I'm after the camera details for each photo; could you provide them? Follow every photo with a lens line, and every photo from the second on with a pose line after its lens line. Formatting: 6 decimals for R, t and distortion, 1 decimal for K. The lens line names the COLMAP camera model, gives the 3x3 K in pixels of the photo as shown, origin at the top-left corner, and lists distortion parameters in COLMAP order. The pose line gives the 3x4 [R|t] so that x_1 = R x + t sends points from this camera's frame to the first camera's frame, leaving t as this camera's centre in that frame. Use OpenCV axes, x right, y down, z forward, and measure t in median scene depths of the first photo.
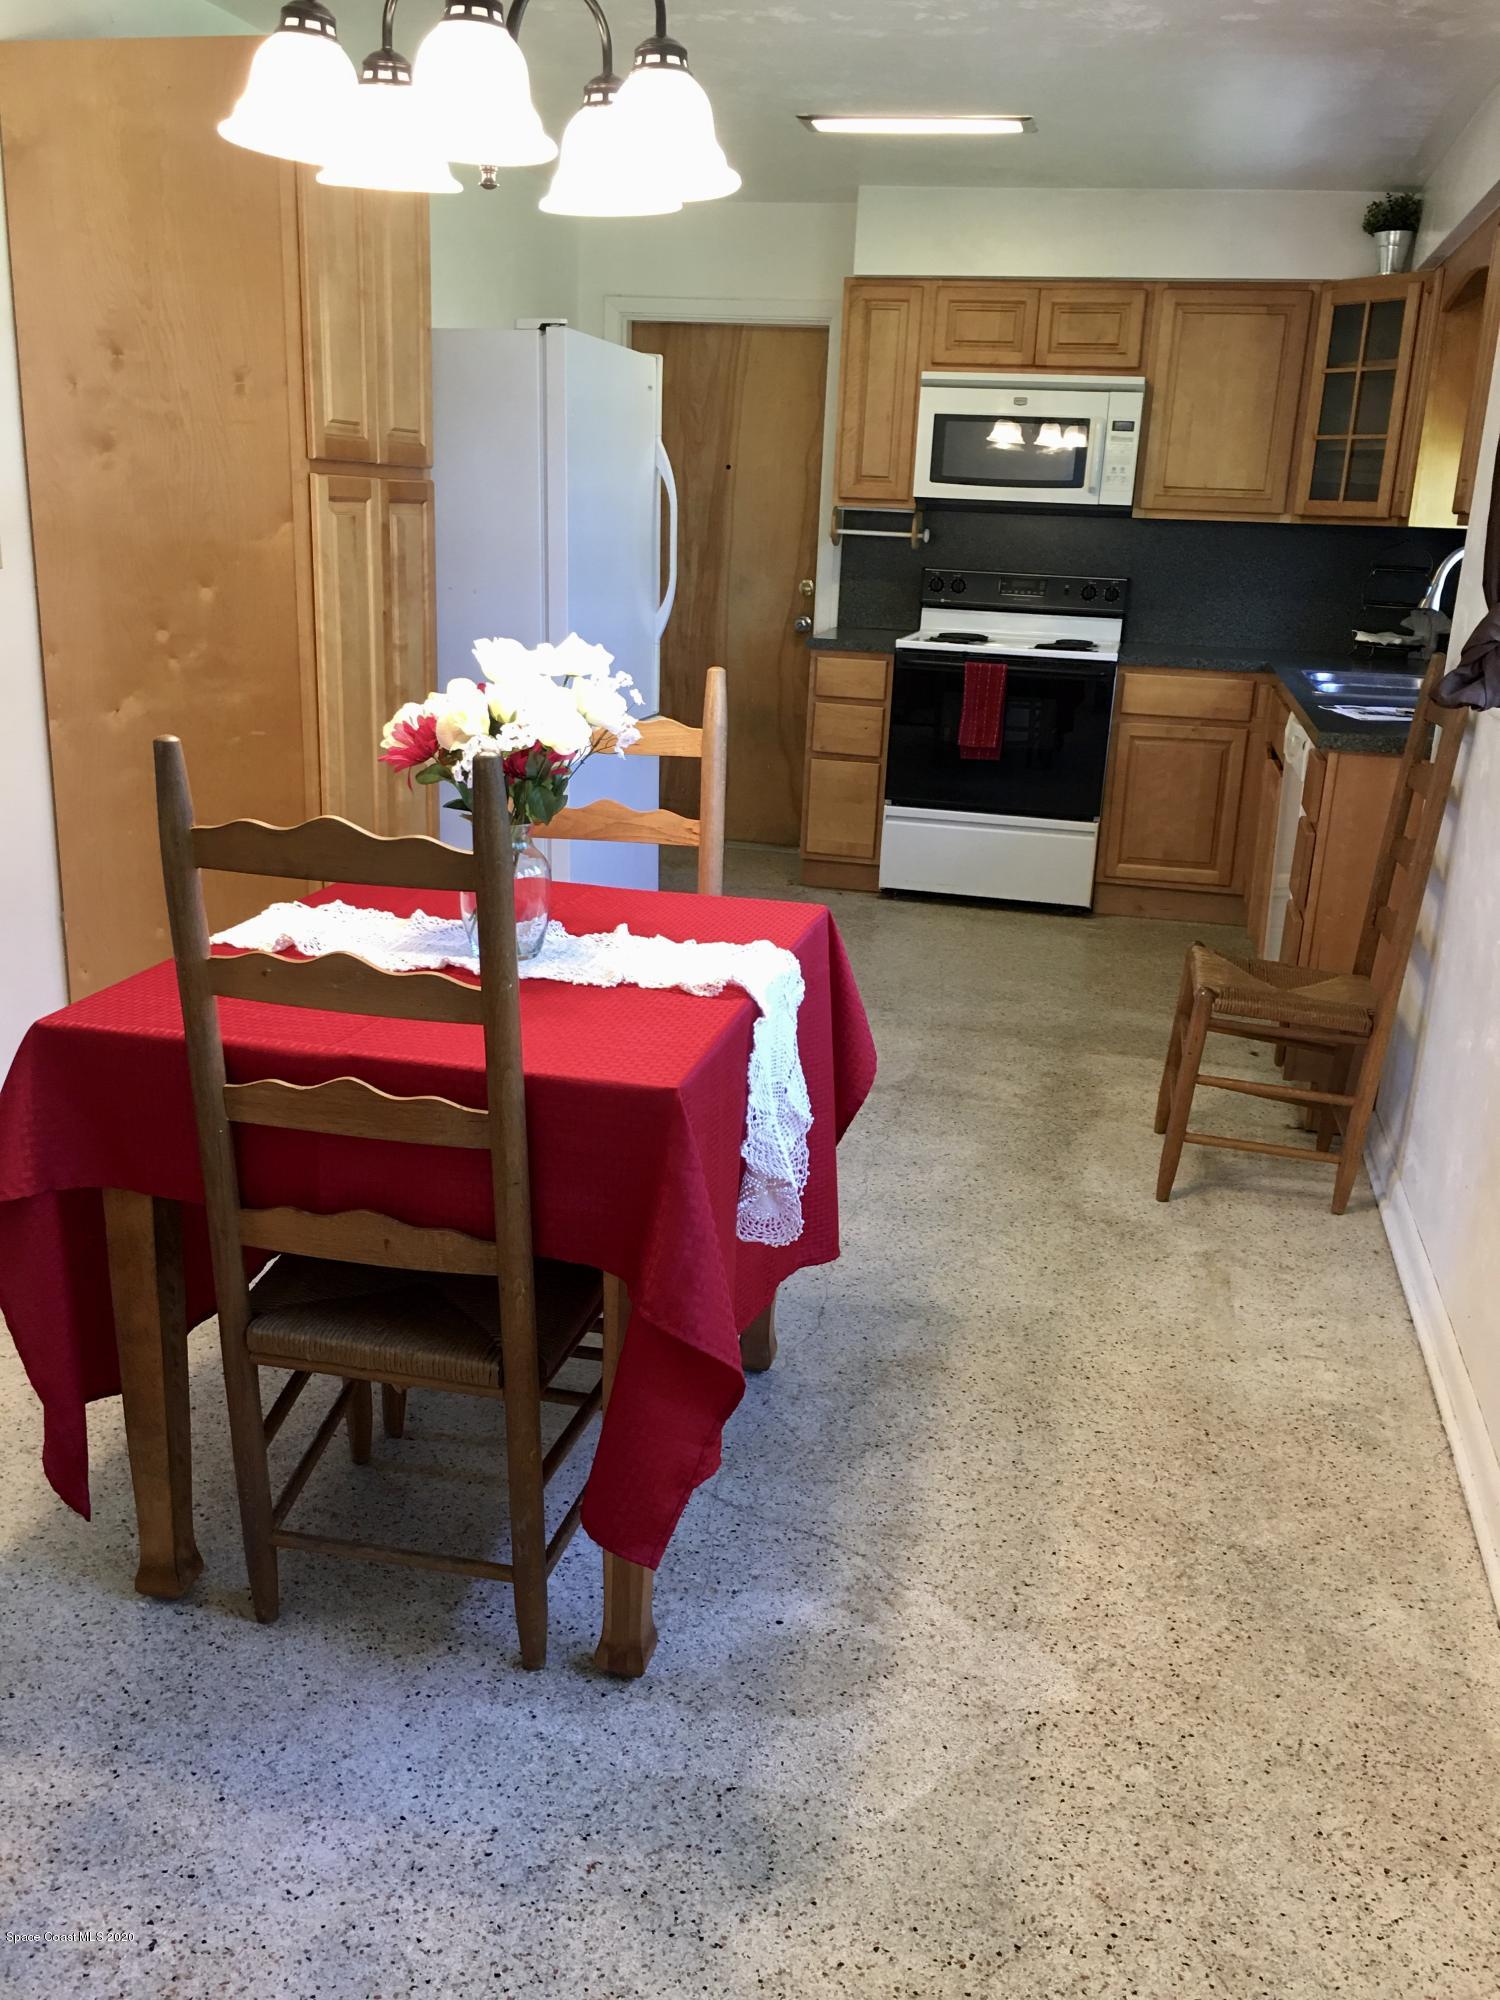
lens RADIAL K [[1697.3, 0, 761.7], [0, 1697.3, 980.2], [0, 0, 1]] dist [0.088451, -0.099018]
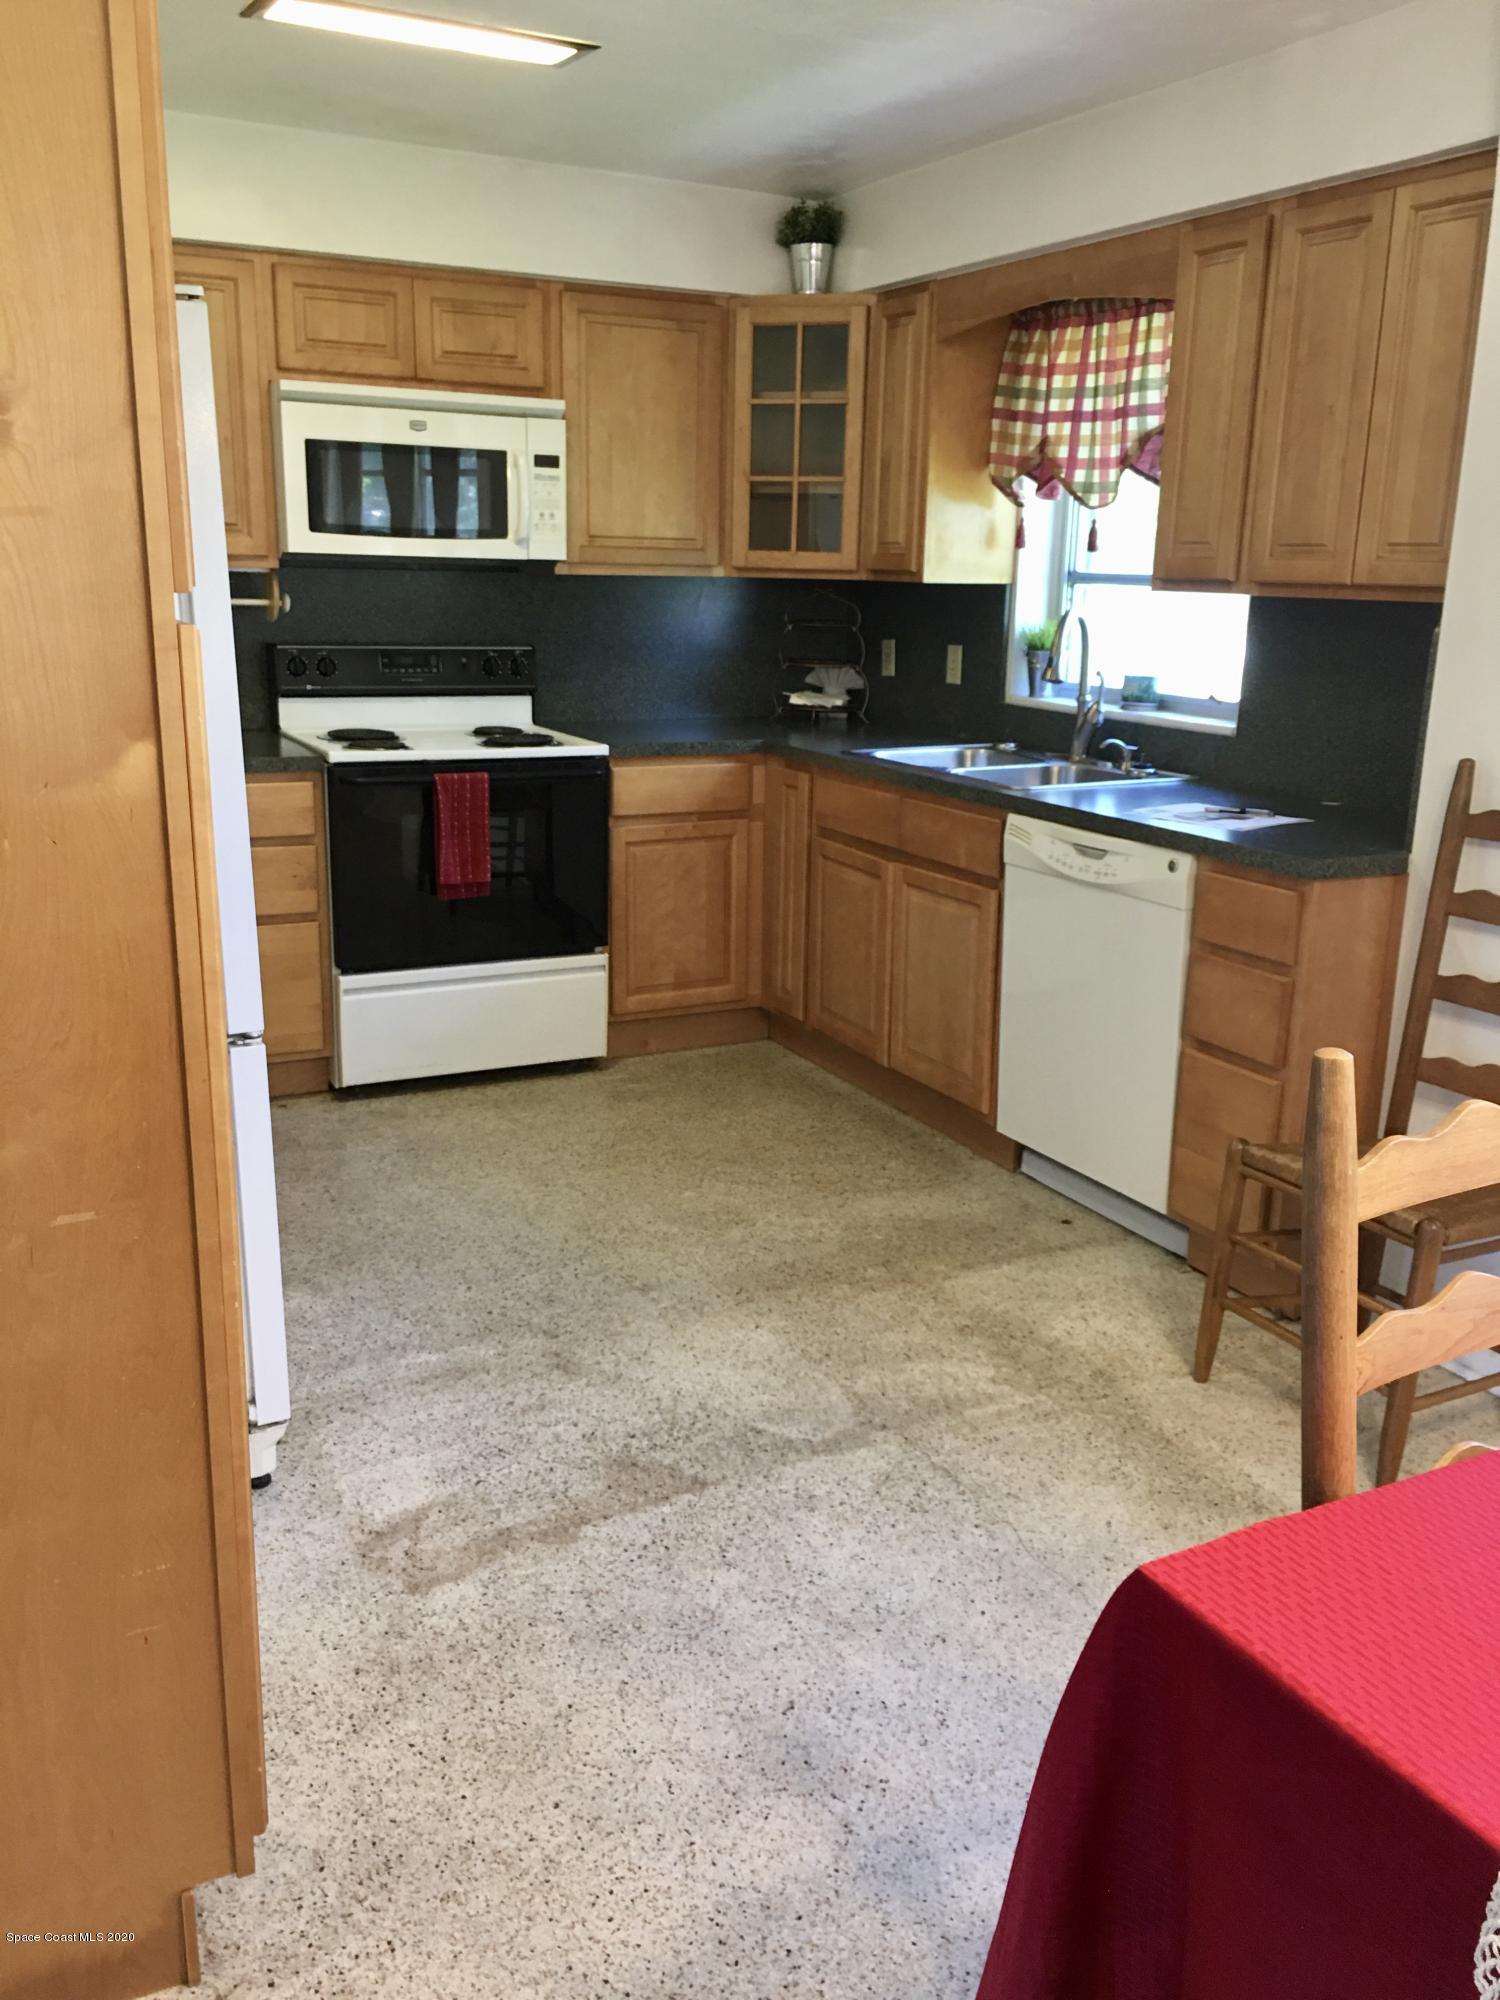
lens RADIAL K [[1697.3, 0, 759.1], [0, 1697.3, 994.5], [0, 0, 1]] dist [0.088451, -0.099018]
pose [[0.765233, -0.189348, 0.615276, -0.247525], [0.184702, 0.980160, 0.071921, -0.118537], [-0.616687, 0.058606, 0.785024, 0.328465]]
